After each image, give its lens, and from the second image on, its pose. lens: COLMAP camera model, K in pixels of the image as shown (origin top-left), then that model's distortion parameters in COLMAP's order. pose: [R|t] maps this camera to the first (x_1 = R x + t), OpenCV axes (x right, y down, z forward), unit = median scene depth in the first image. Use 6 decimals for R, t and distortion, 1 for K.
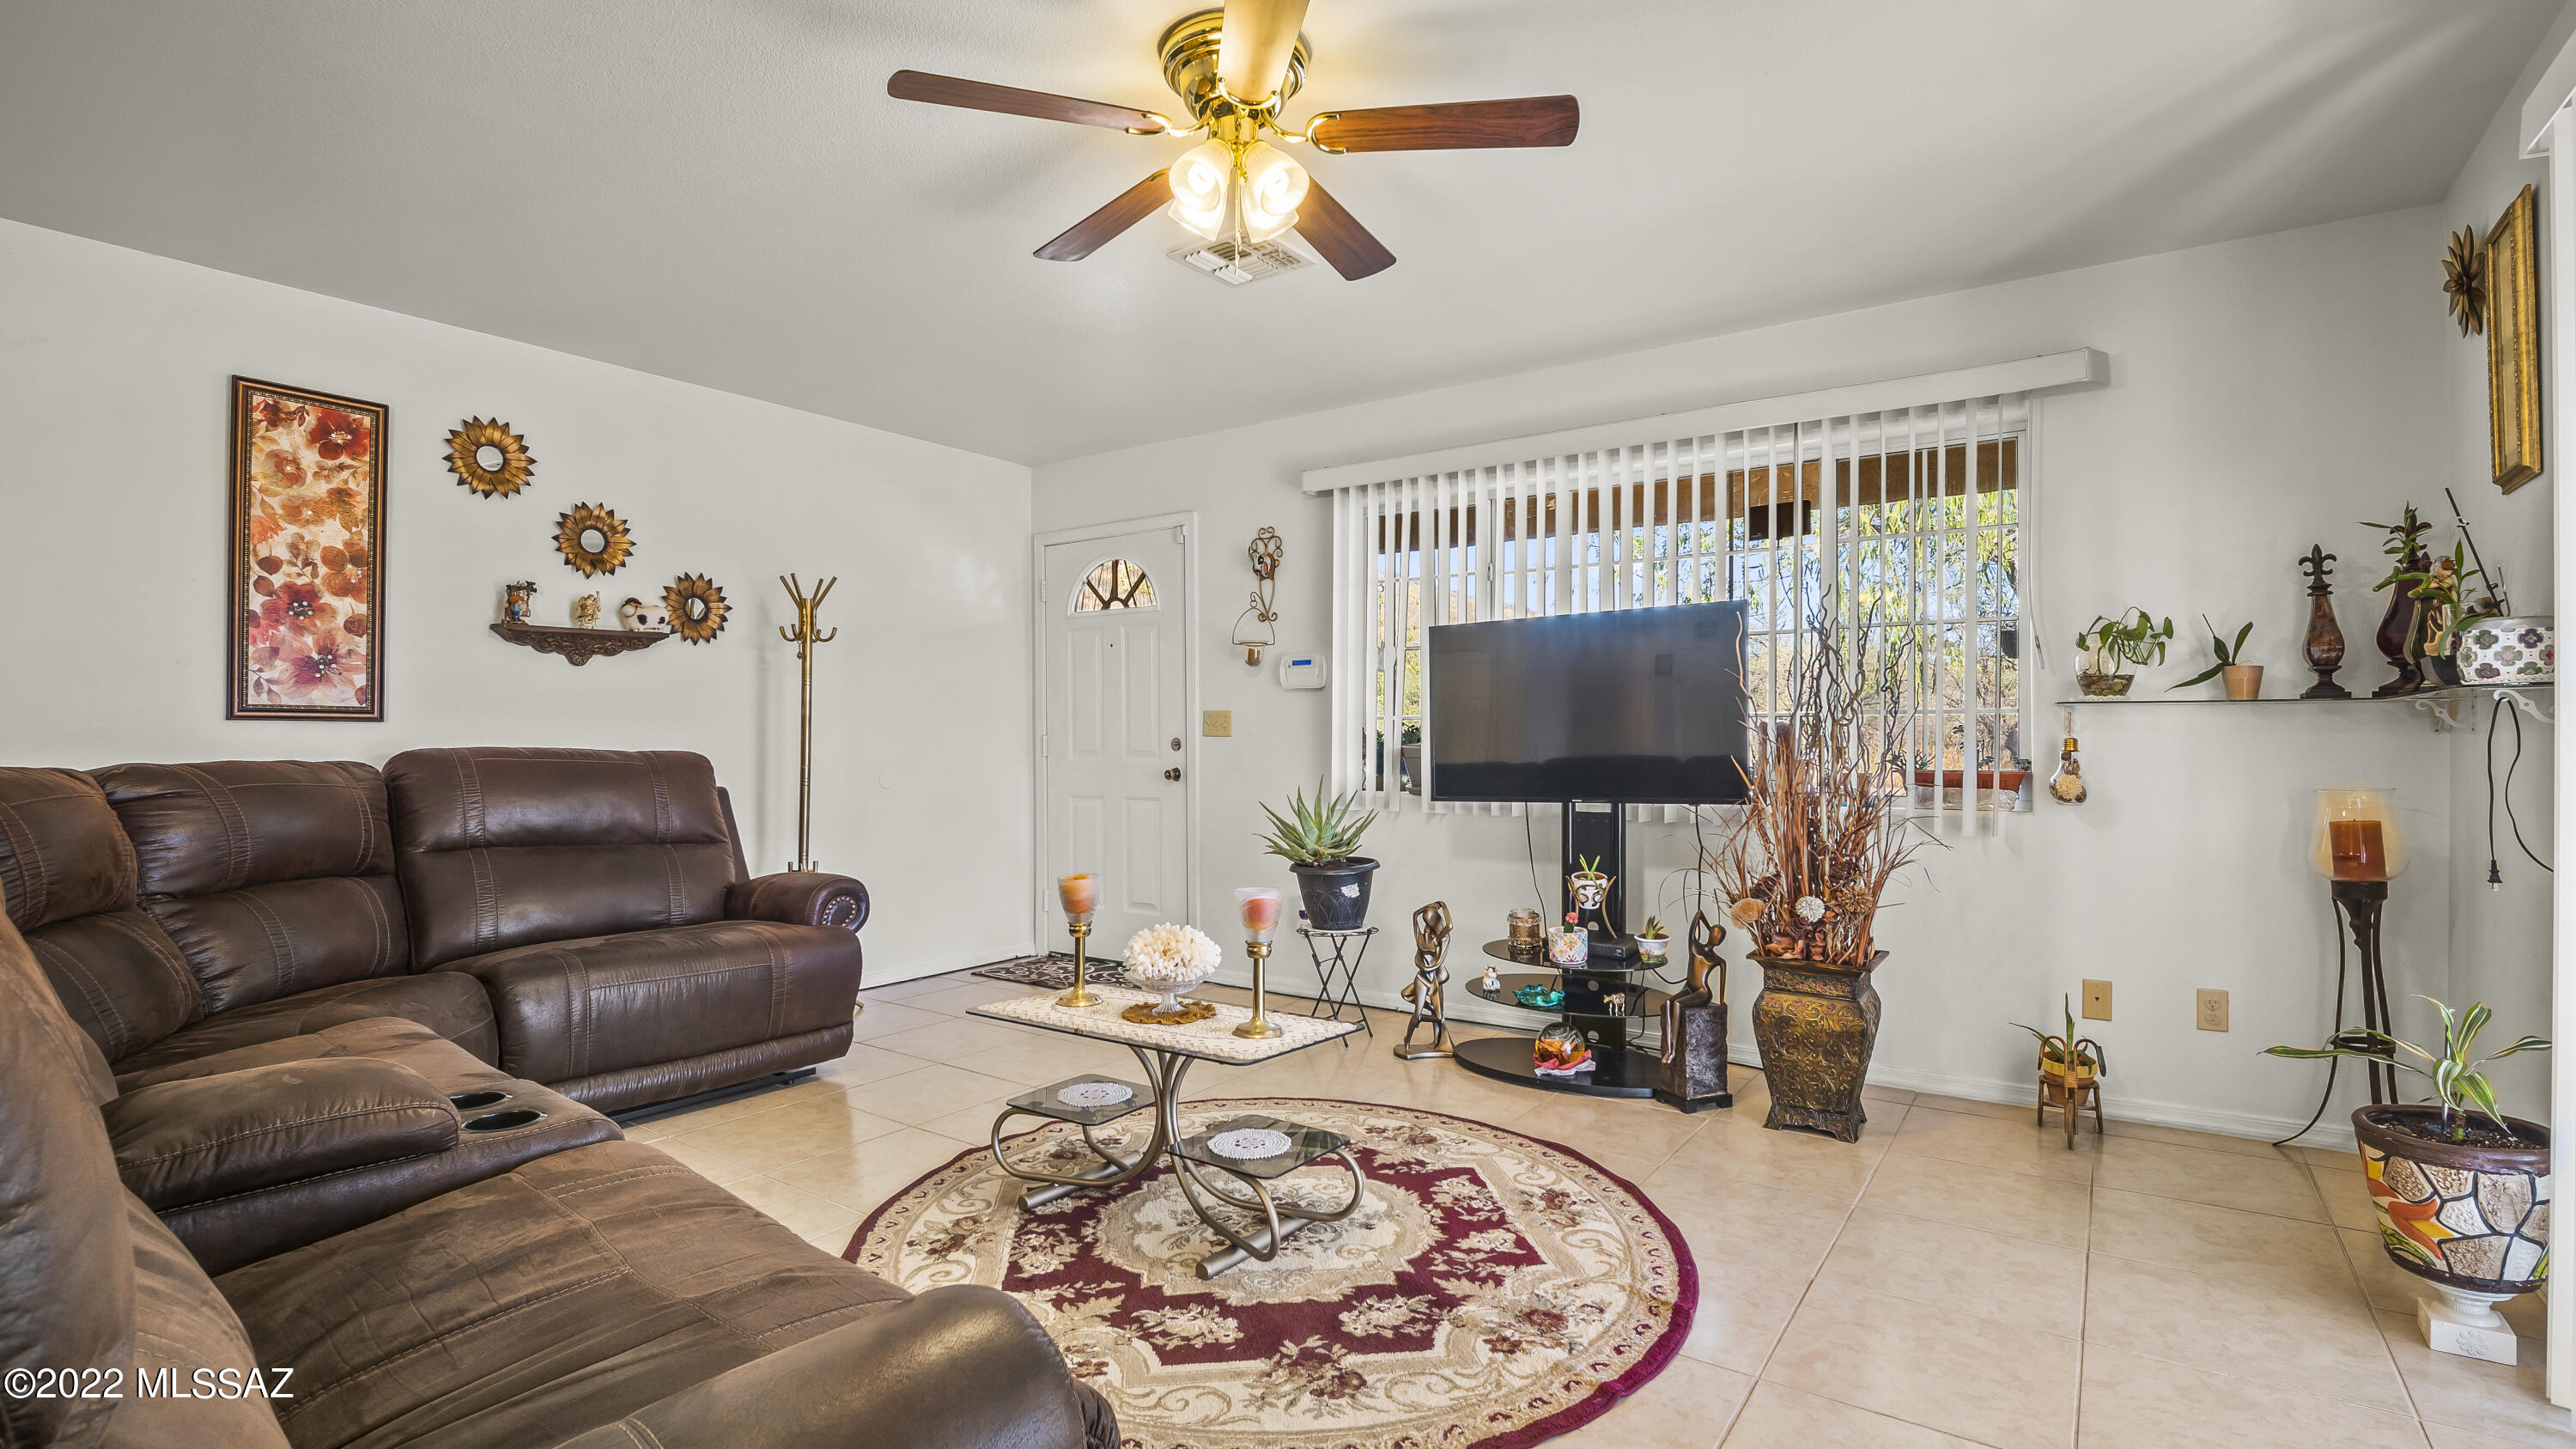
lens RADIAL K [[1164.7, 0, 1283.4], [0, 1164.7, 693.0], [0, 0, 1]] dist [-0.017854, -0.000380]
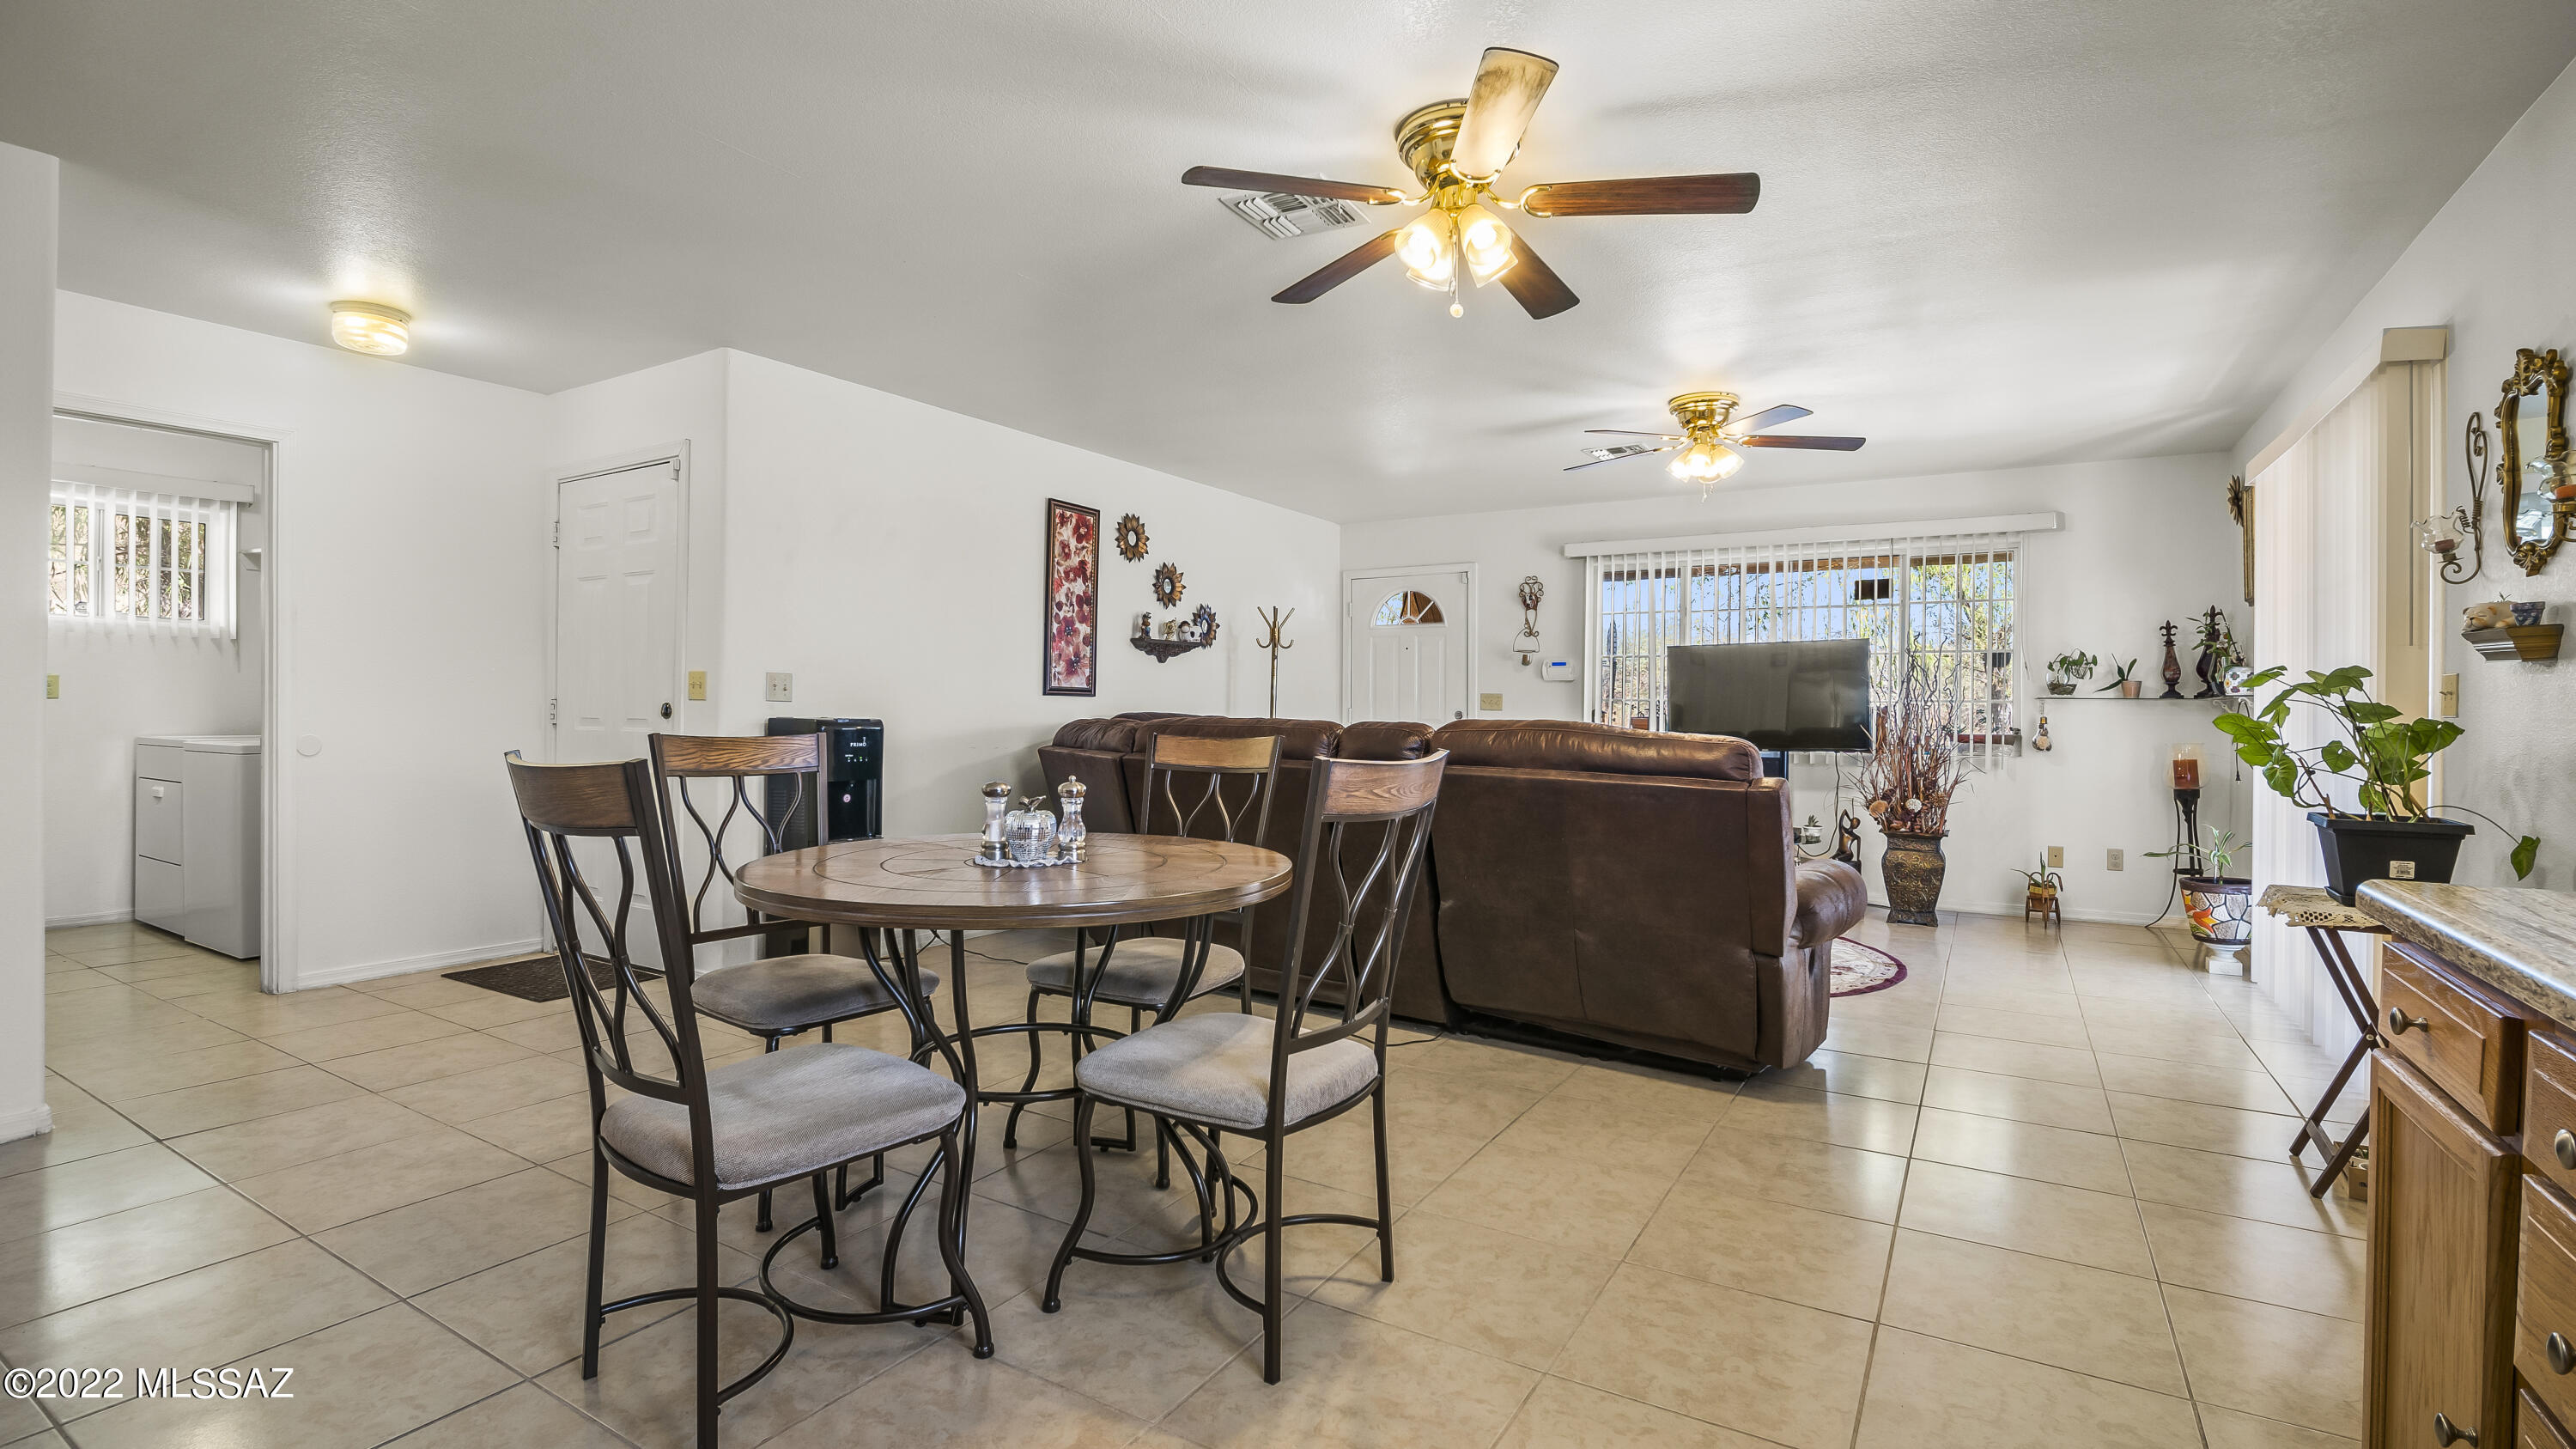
lens RADIAL K [[1151.4, 0, 1282.4], [0, 1151.4, 657.0], [0, 0, 1]] dist [-0.018126, -0.000439]
pose [[0.997833, 0.014474, 0.064188, -0.668496], [-0.013927, 0.999863, -0.008967, -0.024282], [-0.064309, 0.008054, 0.997898, -0.768408]]
